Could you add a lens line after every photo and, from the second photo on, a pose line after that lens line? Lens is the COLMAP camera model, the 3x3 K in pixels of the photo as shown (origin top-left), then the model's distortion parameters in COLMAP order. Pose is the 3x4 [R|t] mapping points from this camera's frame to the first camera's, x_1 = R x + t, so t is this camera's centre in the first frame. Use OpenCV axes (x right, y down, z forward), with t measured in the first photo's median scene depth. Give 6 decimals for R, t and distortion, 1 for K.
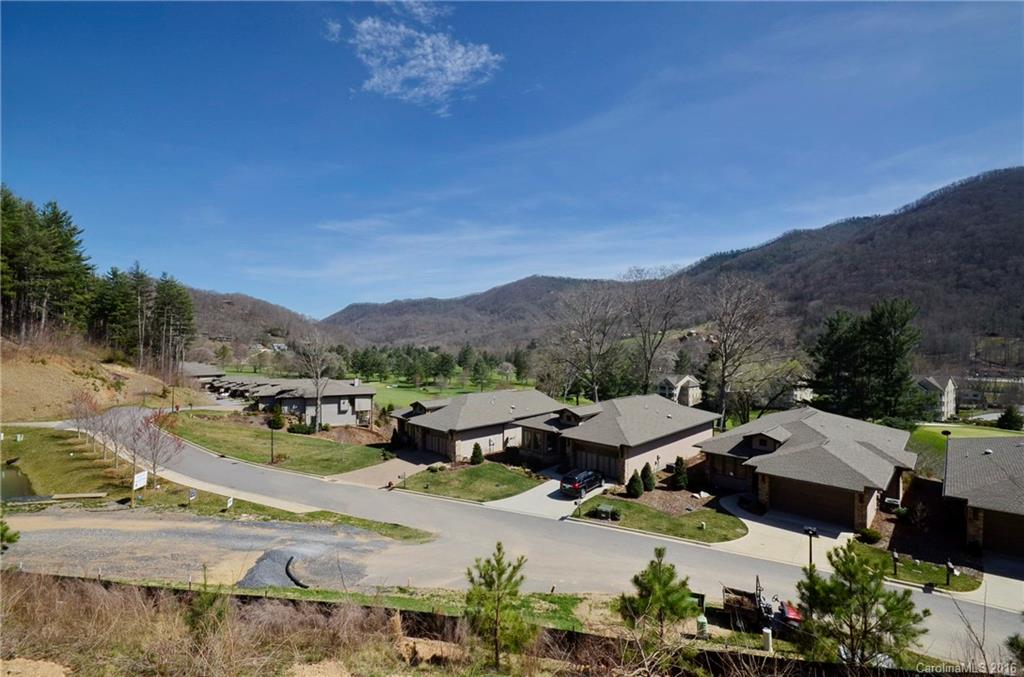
lens RADIAL K [[446.0, 0, 511.0], [0, 446.0, 343.0], [0, 0, 1]] dist [0.012119, -0.013386]
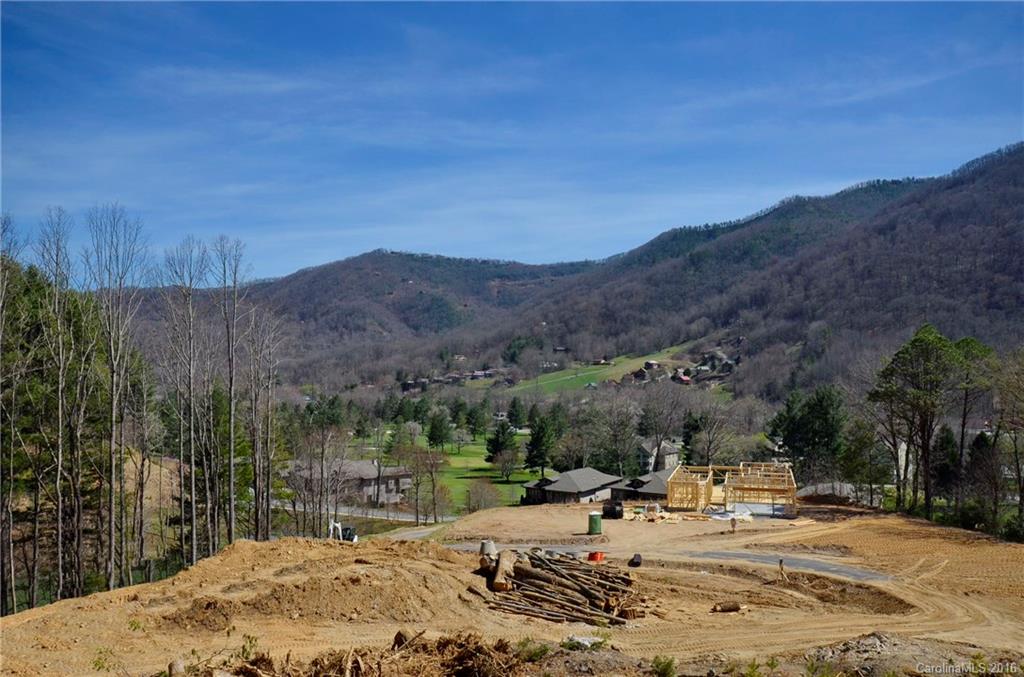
lens RADIAL K [[831.2, 0, 513.8], [0, 831.2, 344.4], [0, 0, 1]] dist [0.002027, 0.050554]
pose [[0.973576, 0.004782, 0.228315, -0.074966], [0.001657, 0.999606, -0.028004, -0.020377], [-0.228359, 0.027642, 0.973184, -0.147112]]
